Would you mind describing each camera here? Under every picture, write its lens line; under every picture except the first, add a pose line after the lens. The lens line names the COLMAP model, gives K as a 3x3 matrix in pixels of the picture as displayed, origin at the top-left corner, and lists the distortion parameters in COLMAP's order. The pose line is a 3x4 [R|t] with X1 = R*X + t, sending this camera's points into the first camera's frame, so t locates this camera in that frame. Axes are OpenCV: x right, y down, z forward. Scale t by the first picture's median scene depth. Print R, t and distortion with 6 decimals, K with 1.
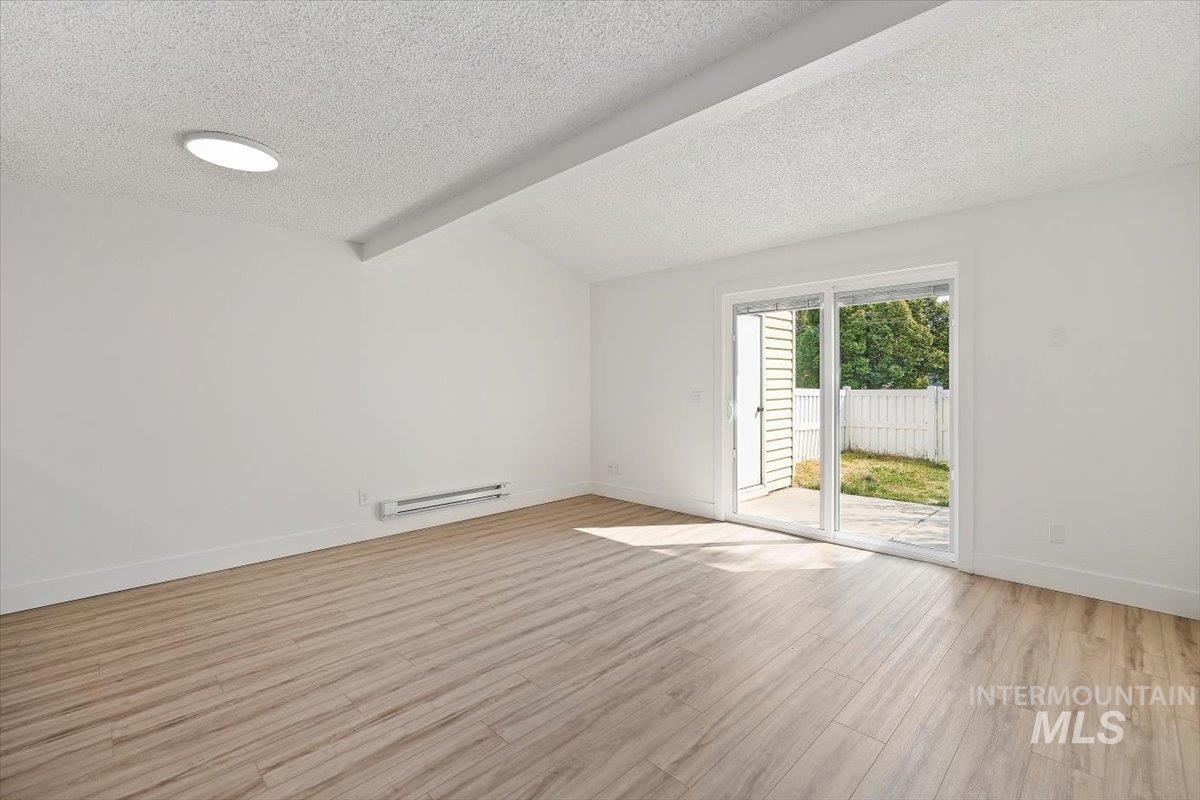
lens RADIAL K [[532.2, 0, 600.4], [0, 532.2, 388.0], [0, 0, 1]] dist [-0.002810, 0.000226]
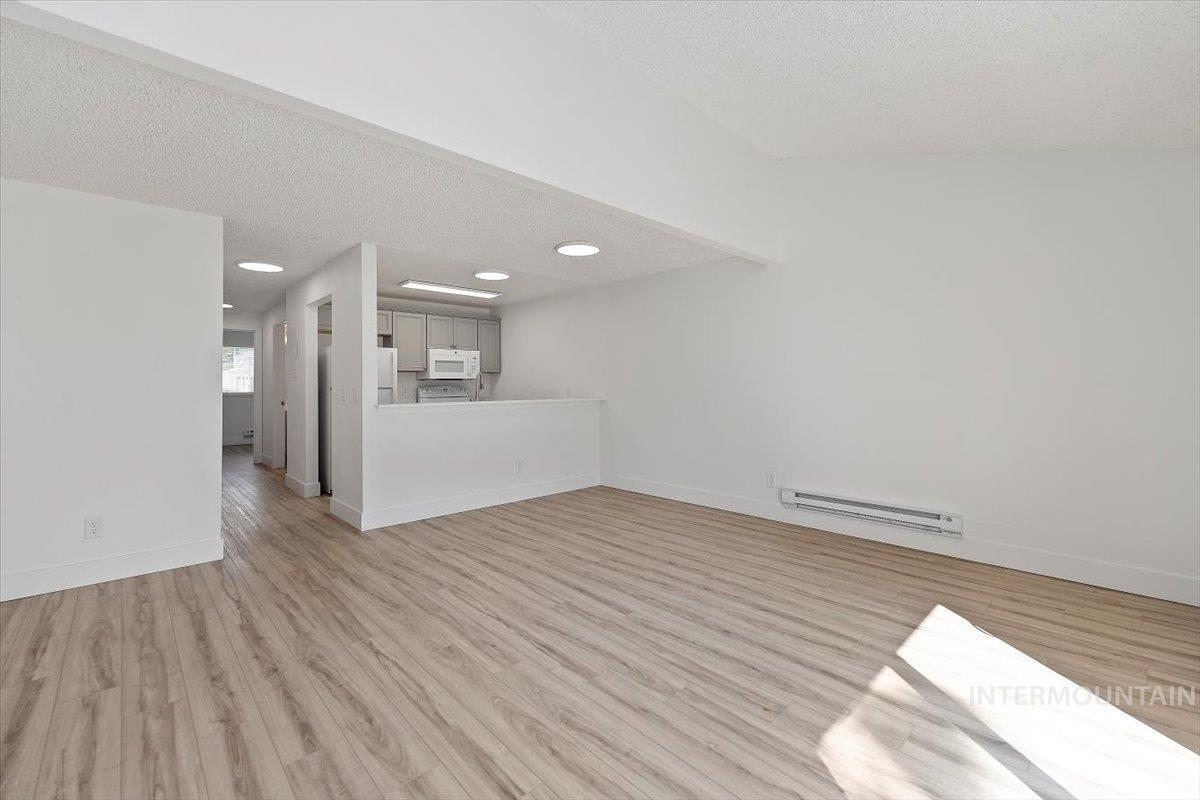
lens RADIAL K [[513.0, 0, 596.5], [0, 513.0, 395.0], [0, 0, 1]] dist [0.016853, 0.000344]
pose [[-0.047500, 0.021153, -0.998647, 0.666554], [0.003457, 0.999773, 0.021012, 0.011522], [0.998865, -0.002454, -0.047563, 0.758973]]
